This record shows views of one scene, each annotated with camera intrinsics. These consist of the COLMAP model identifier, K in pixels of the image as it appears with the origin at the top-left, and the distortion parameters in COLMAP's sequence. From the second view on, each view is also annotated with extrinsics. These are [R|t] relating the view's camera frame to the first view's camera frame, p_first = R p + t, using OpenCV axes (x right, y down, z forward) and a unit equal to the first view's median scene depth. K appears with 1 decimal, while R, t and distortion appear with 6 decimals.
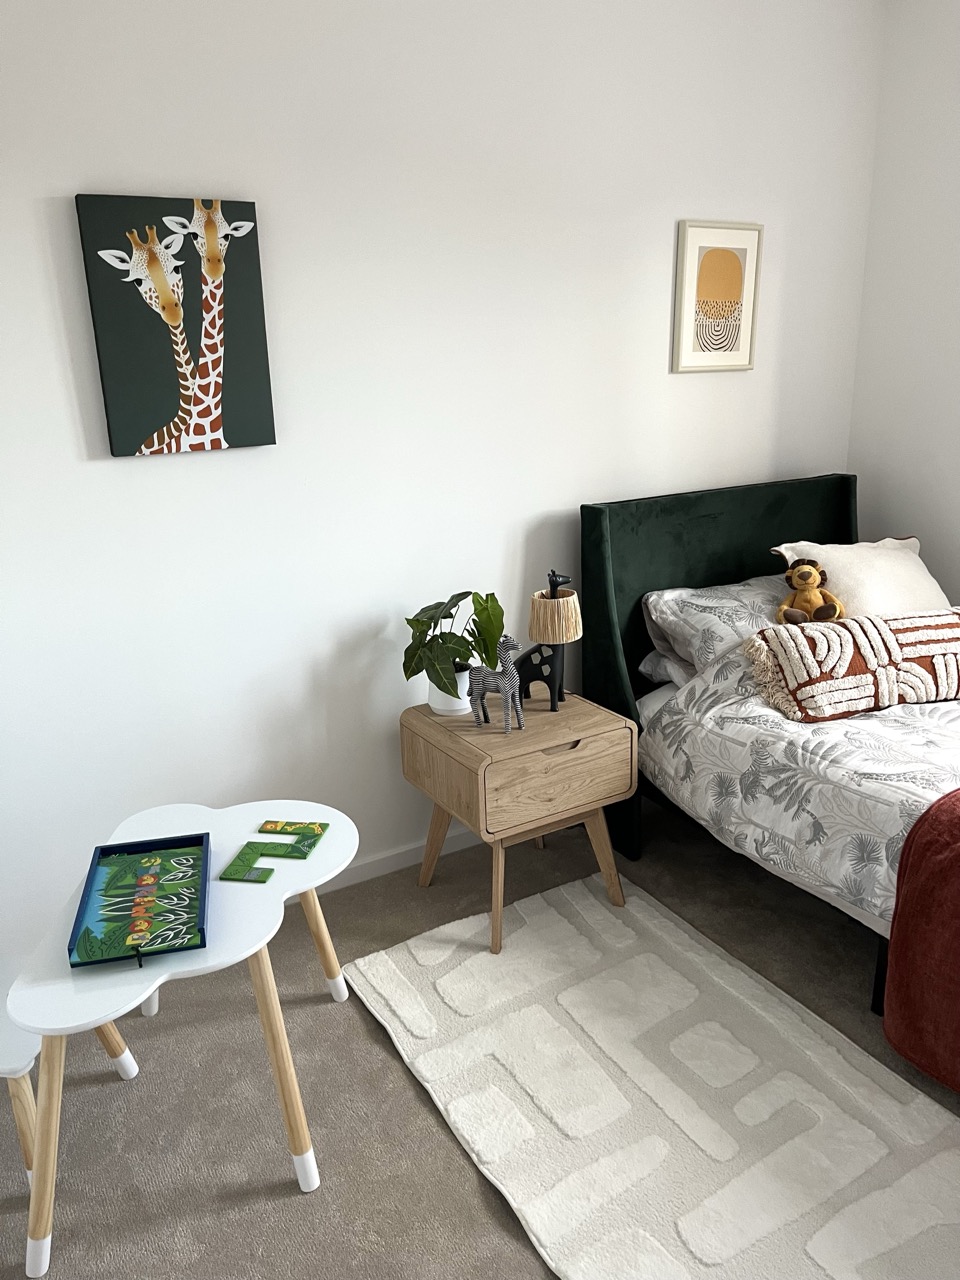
lens RADIAL K [[968.1, 0, 487.0], [0, 968.1, 631.9], [0, 0, 1]] dist [0.004787, -0.049062]
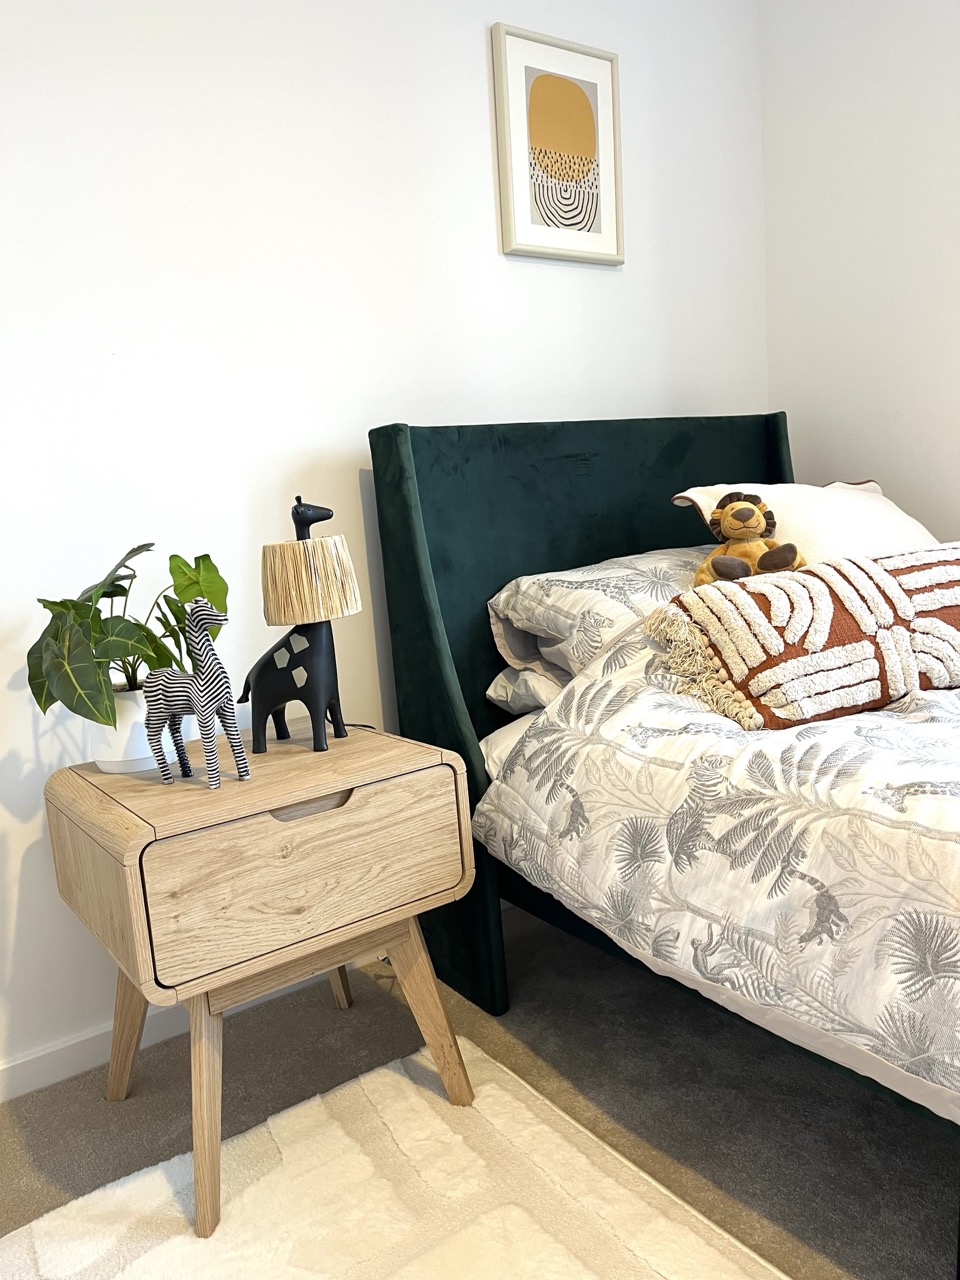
lens RADIAL K [[968.1, 0, 471.8], [0, 968.1, 659.2], [0, 0, 1]] dist [0.004787, -0.049062]
pose [[0.995231, -0.066950, 0.070941, 0.127298], [0.075772, 0.988614, -0.130003, 0.115314], [-0.061430, 0.134759, 0.988972, 0.469796]]
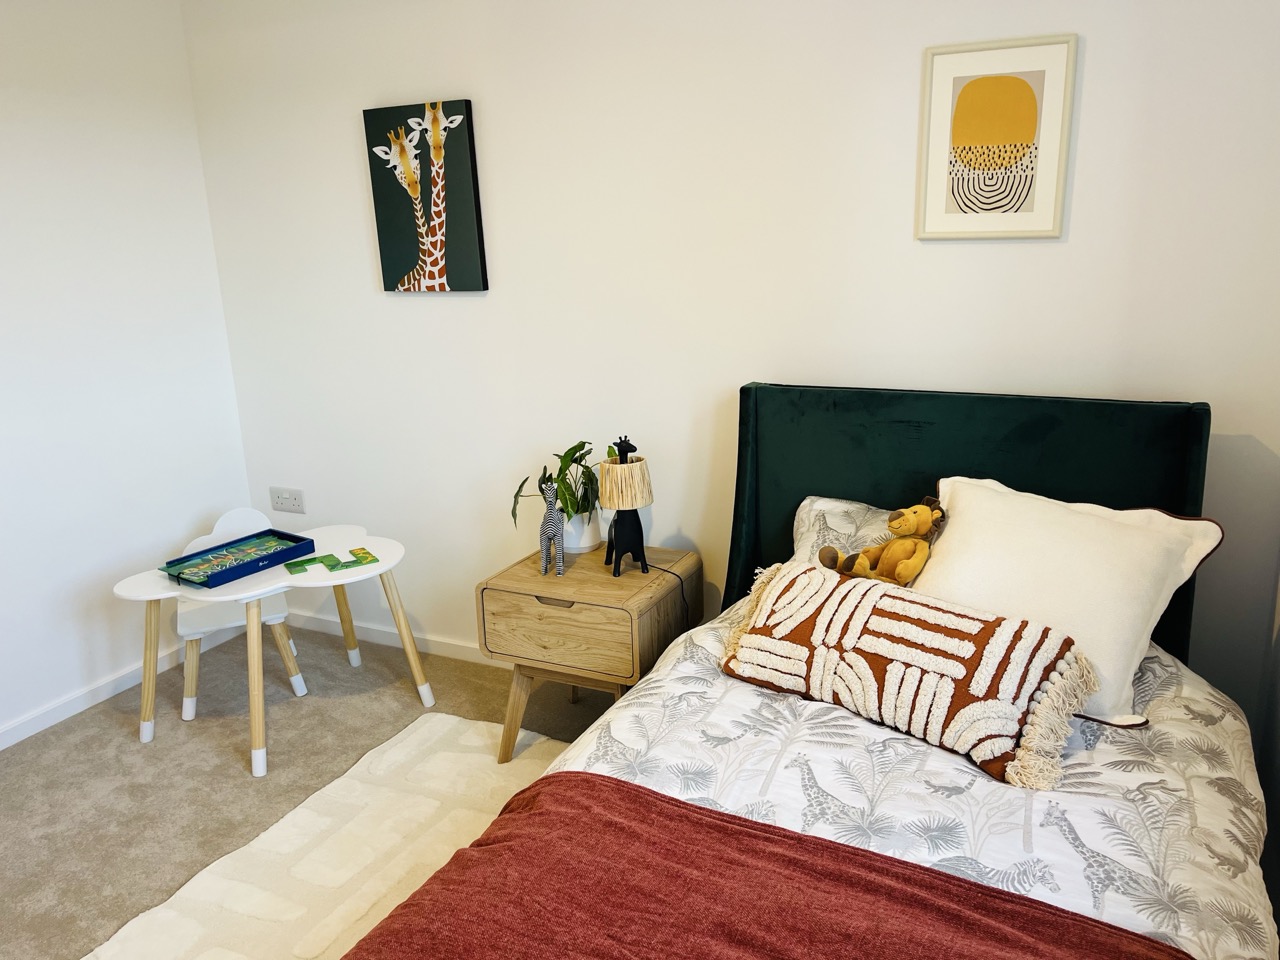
lens RADIAL K [[968.1, 0, 643.5], [0, 968.1, 477.8], [0, 0, 1]] dist [0.004787, -0.049062]
pose [[0.543106, 0.219020, -0.810596, 0.935058], [-0.223726, 0.968229, 0.111714, -0.143540], [0.809310, 0.120678, 0.574851, 0.472710]]
